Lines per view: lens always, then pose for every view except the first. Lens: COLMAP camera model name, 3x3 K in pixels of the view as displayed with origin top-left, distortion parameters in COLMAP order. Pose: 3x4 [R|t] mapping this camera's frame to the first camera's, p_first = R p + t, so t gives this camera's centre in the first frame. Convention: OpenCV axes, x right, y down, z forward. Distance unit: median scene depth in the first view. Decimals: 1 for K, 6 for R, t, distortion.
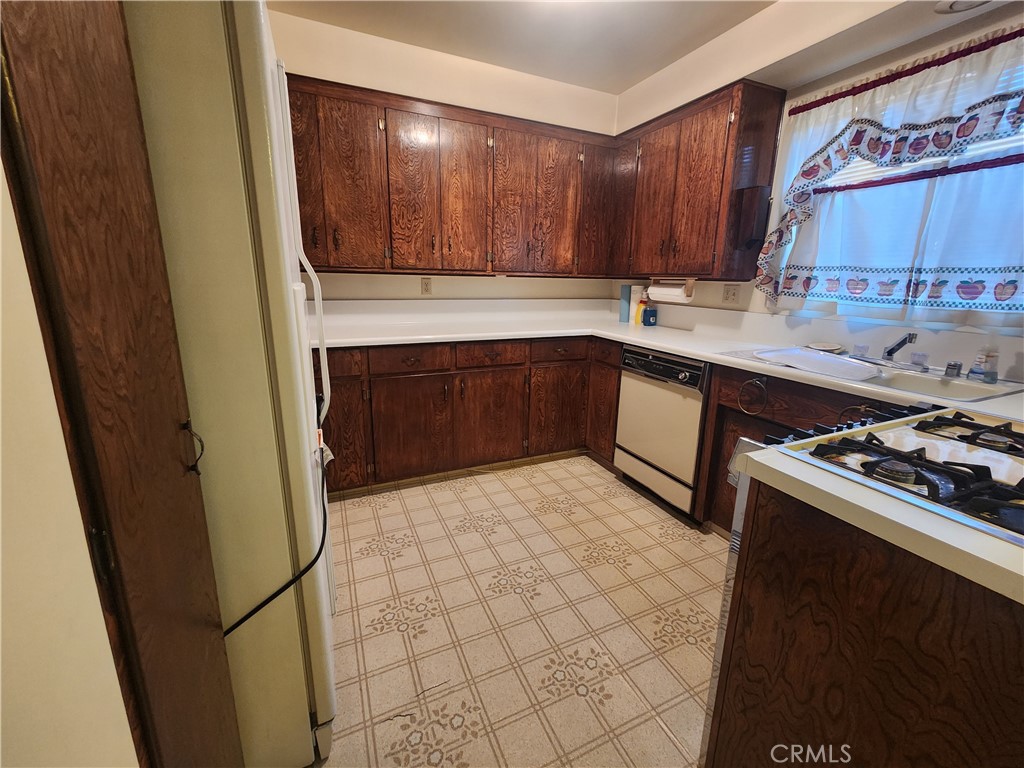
lens RADIAL K [[423.4, 0, 515.3], [0, 423.4, 375.9], [0, 0, 1]] dist [-0.001191, 0.001600]
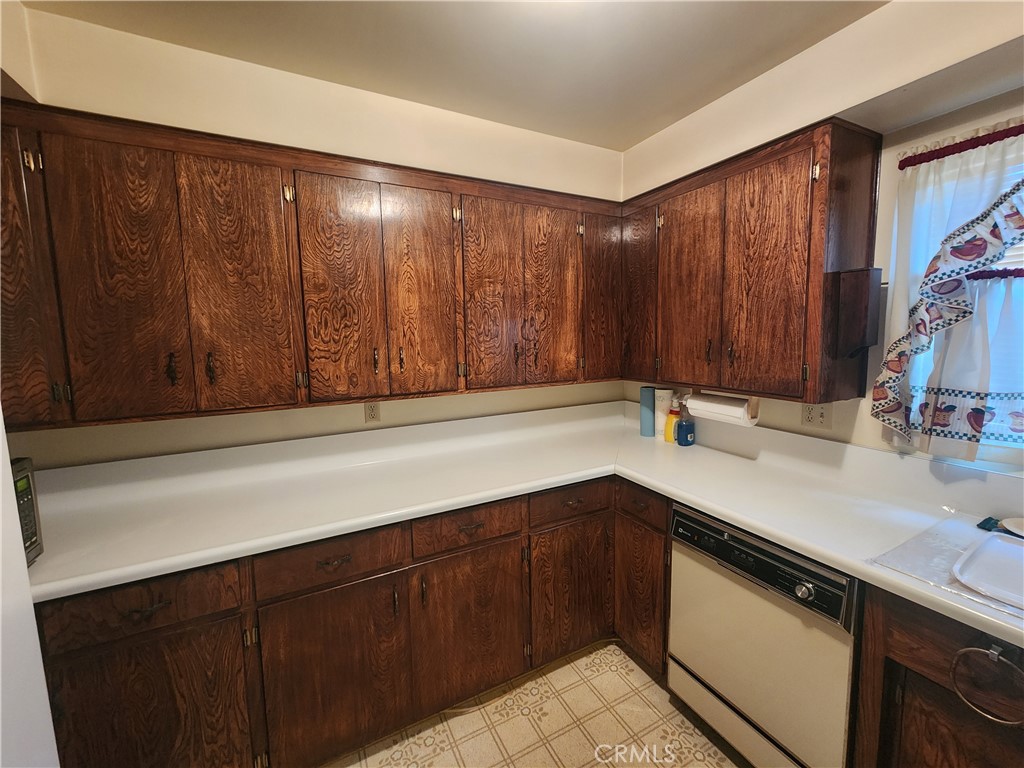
lens RADIAL K [[423.4, 0, 517.1], [0, 423.4, 373.9], [0, 0, 1]] dist [-0.001191, 0.001600]
pose [[0.997632, -0.044048, 0.052821, -0.008438], [0.050552, 0.990366, -0.128915, -0.211604], [-0.046633, 0.131280, 0.990248, 0.364926]]
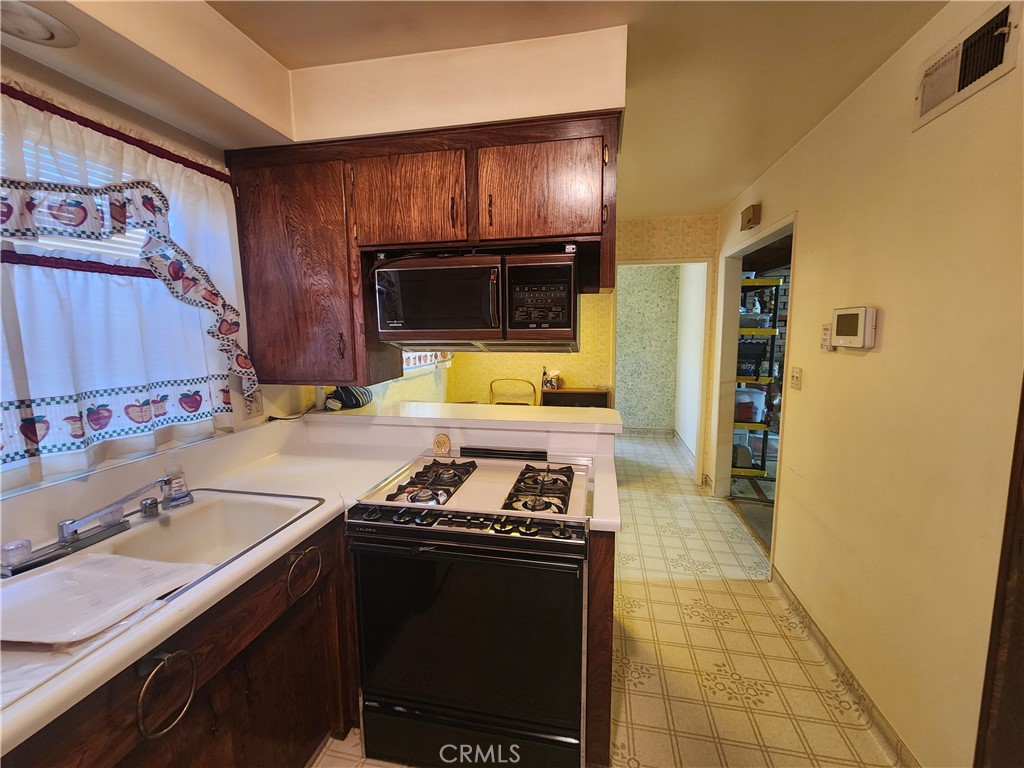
lens RADIAL K [[423.4, 0, 512.1], [0, 423.4, 377.6], [0, 0, 1]] dist [-0.001191, 0.001600]
pose [[-0.810340, -0.081344, 0.580287, -0.001194], [0.125769, 0.943092, 0.307832, -0.289931], [-0.572304, 0.322430, -0.753994, 0.781359]]
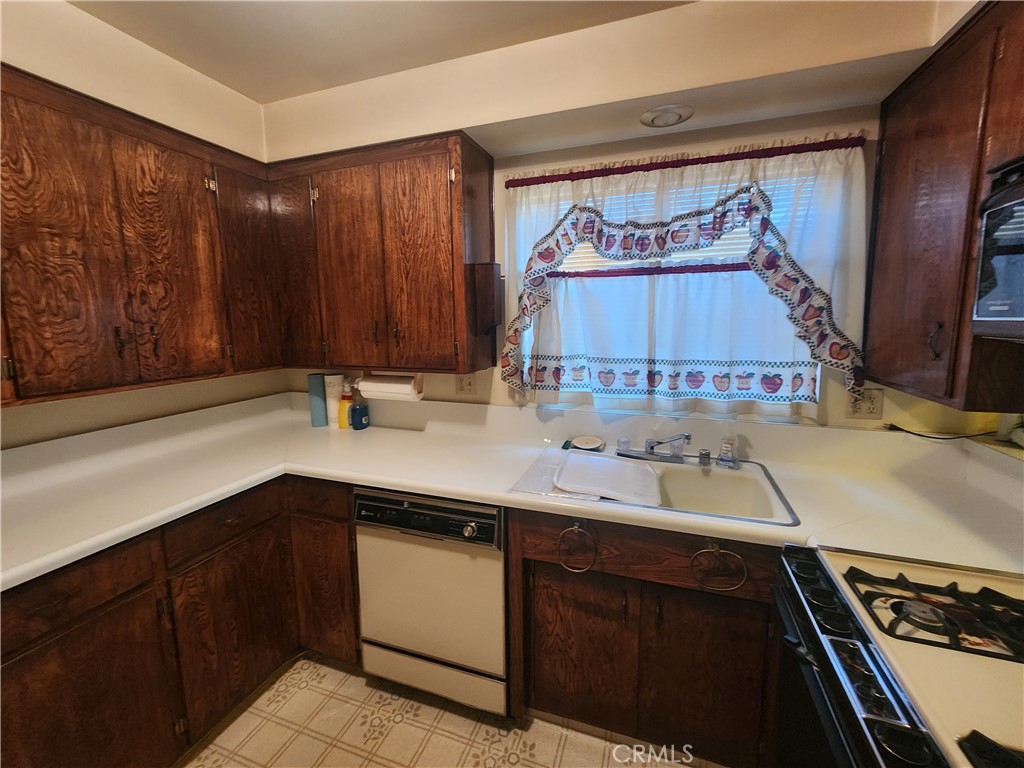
lens RADIAL K [[423.4, 0, 514.3], [0, 423.4, 372.9], [0, 0, 1]] dist [-0.001191, 0.001600]
pose [[0.695407, -0.123087, 0.707996, -0.004660], [0.187071, 0.982261, -0.012976, -0.202296], [-0.693839, 0.141469, 0.706097, 0.384019]]
